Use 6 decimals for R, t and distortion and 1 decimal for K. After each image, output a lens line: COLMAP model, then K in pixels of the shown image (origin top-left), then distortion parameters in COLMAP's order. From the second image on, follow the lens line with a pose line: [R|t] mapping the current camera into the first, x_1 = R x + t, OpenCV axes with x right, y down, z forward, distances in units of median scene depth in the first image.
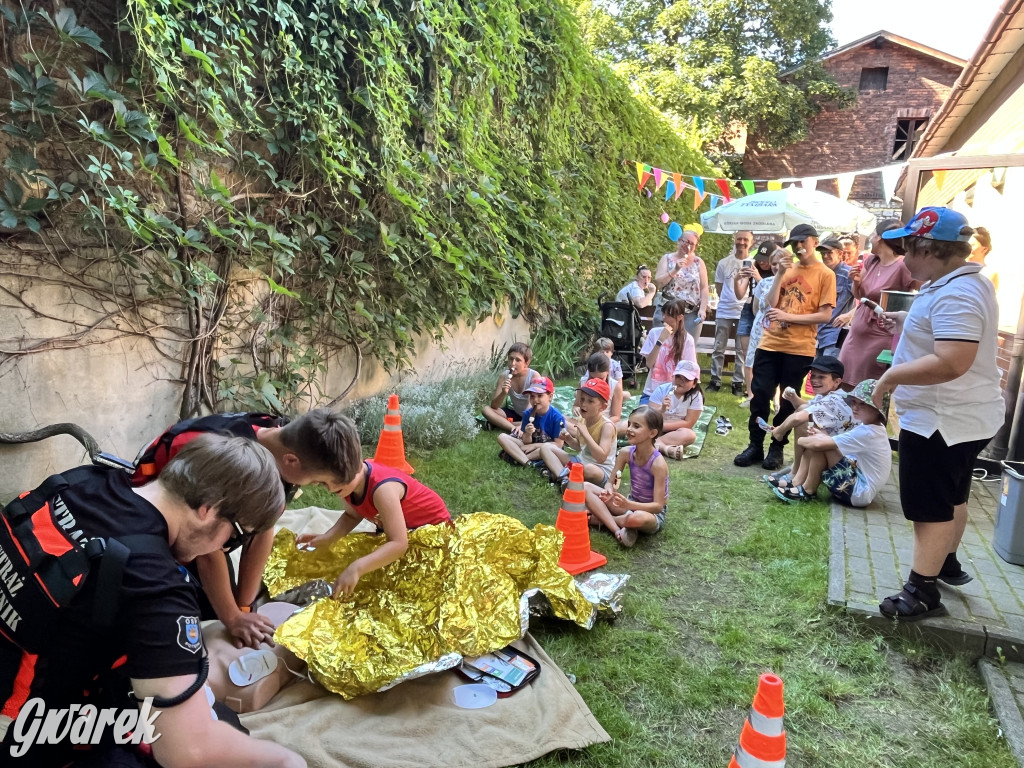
lens RADIAL K [[715.7, 0, 500.6], [0, 715.7, 378.3], [0, 0, 1]] dist [0.002873, -0.004945]
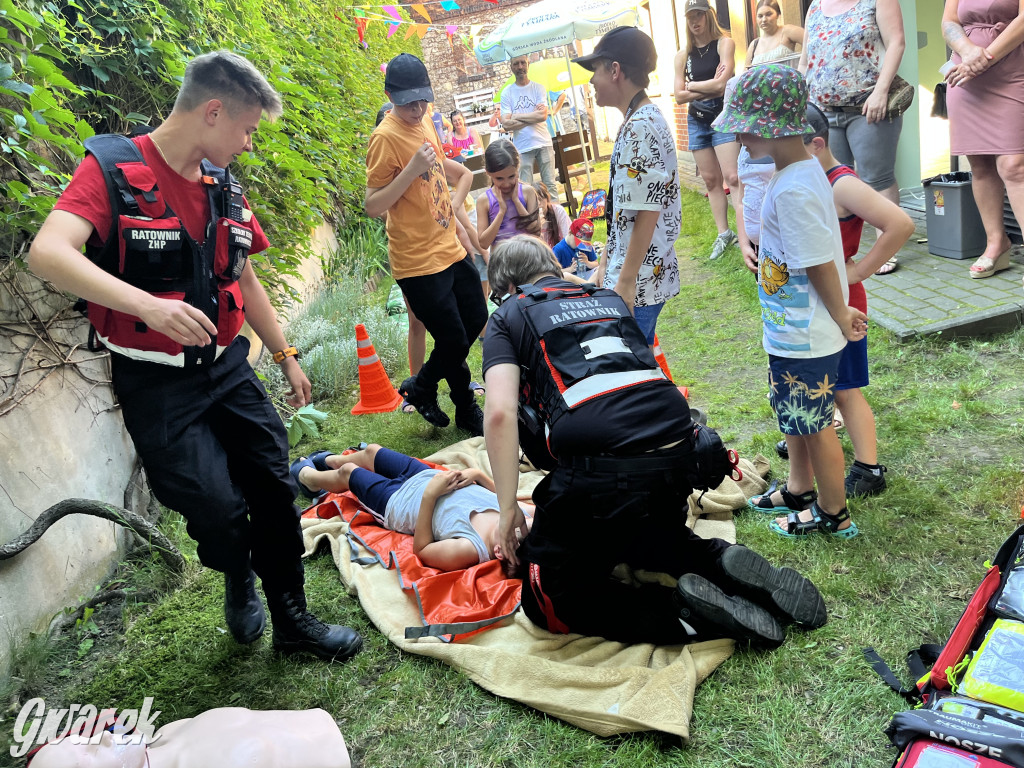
lens RADIAL K [[780.9, 0, 499.6], [0, 780.9, 384.4], [0, 0, 1]] dist [0.043946, -0.064172]
pose [[0.863112, -0.384655, 0.327228, -0.240039], [0.332228, 0.920489, 0.205732, -0.037398], [-0.380346, -0.068855, 0.922278, 0.042944]]
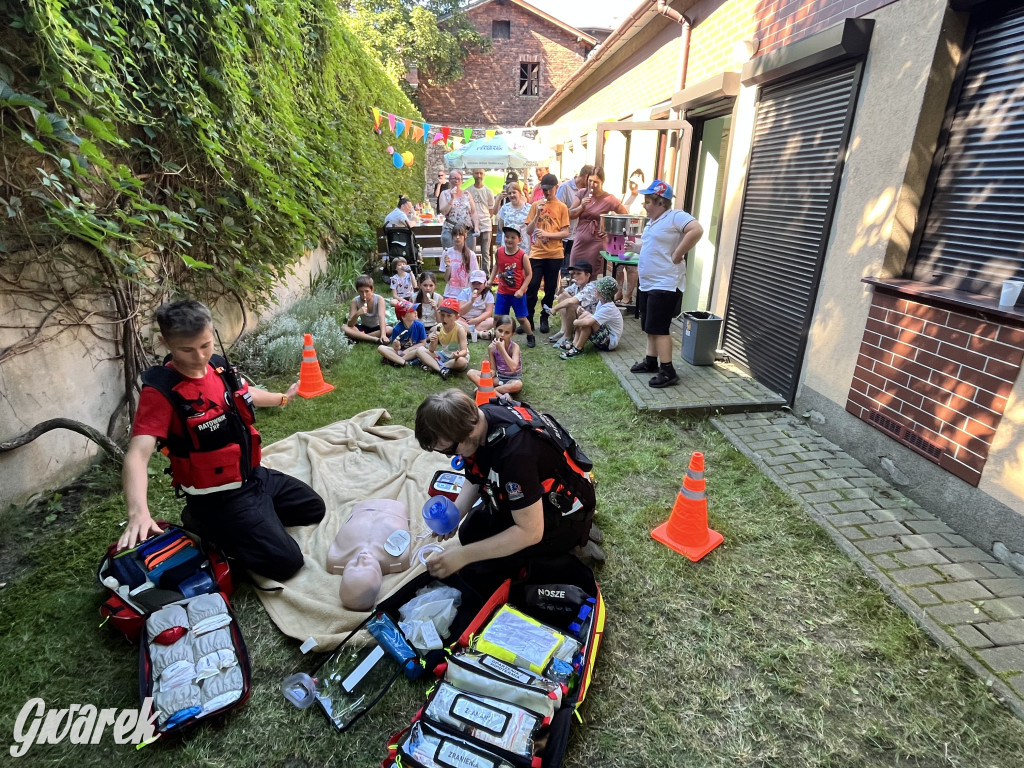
lens RADIAL K [[537.7, 0, 503.9], [0, 537.7, 381.1], [0, 0, 1]] dist [-0.004273, 0.001213]
pose [[0.881288, -0.219955, 0.418272, -0.182853], [0.127907, 0.963066, 0.236948, -0.055417], [-0.454942, -0.155319, 0.876872, -0.013890]]
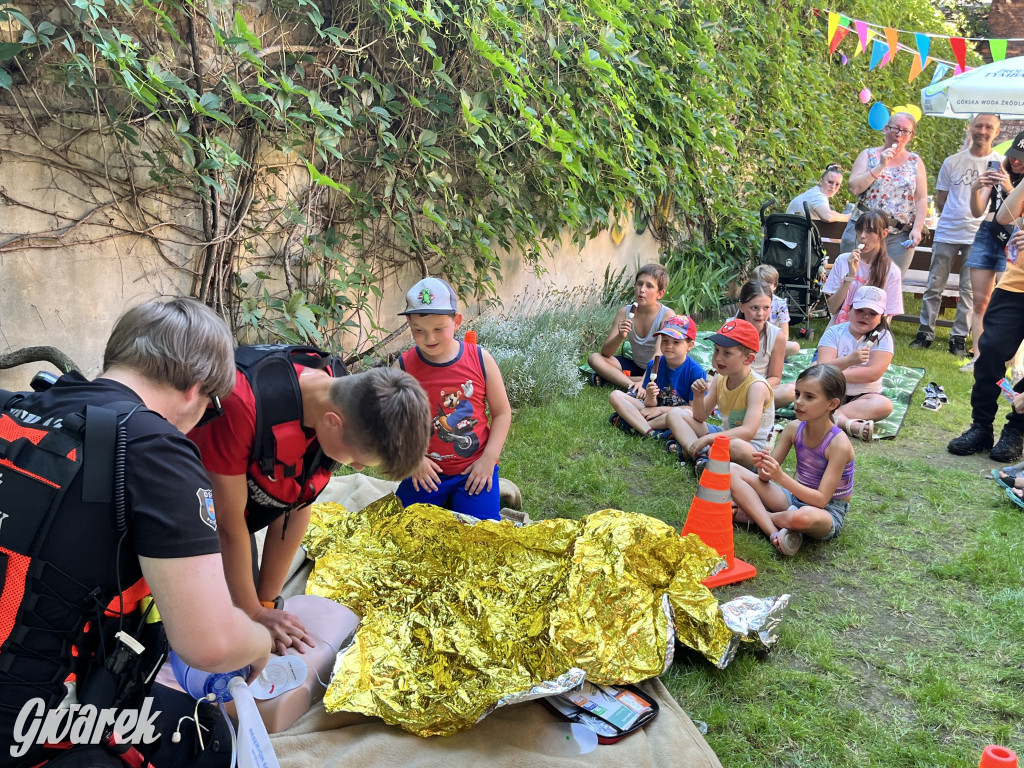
lens RADIAL K [[974.5, 0, 508.6], [0, 974.5, 384.9], [0, 0, 1]] dist [0.026979, 0.000000]
pose [[0.993441, 0.048878, -0.103377, -0.003470], [-0.041699, 0.996640, 0.070502, 0.004873], [0.106476, -0.065728, 0.992140, 0.007891]]
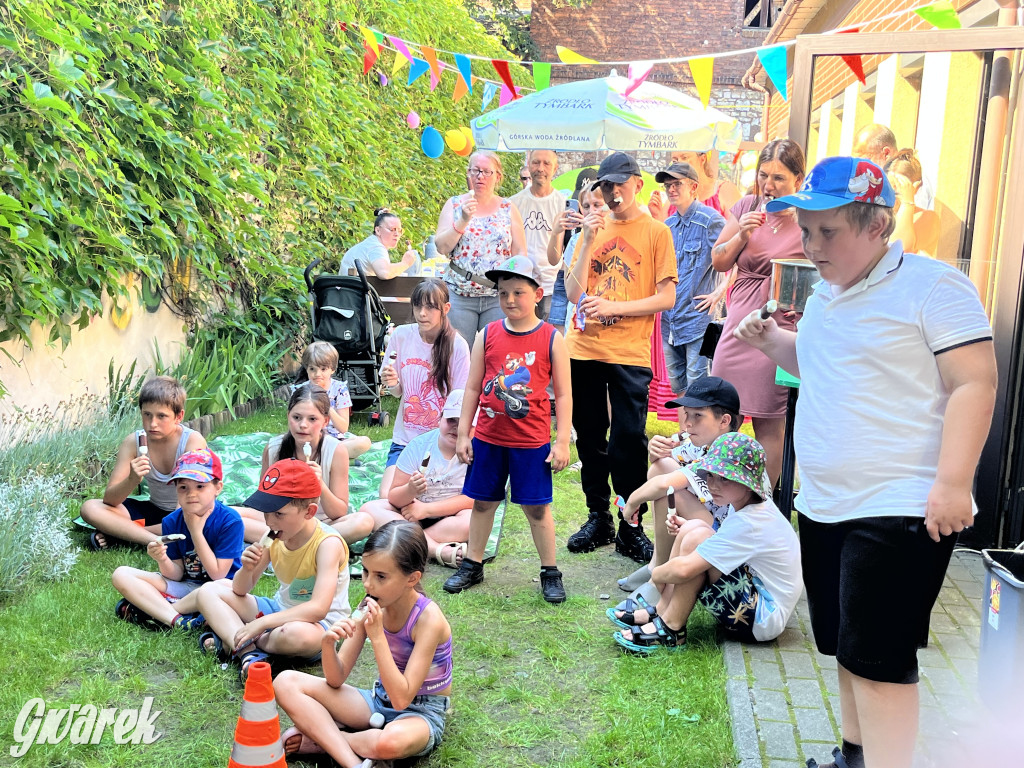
lens RADIAL K [[1164.8, 0, 514.9], [0, 1164.8, 372.9], [0, 0, 1]] dist [0.031199, 0.000000]
pose [[0.954597, -0.067526, 0.290145, 0.029131], [0.067082, 0.997681, 0.011487, -0.039796], [-0.290248, 0.008498, 0.956914, 0.097226]]
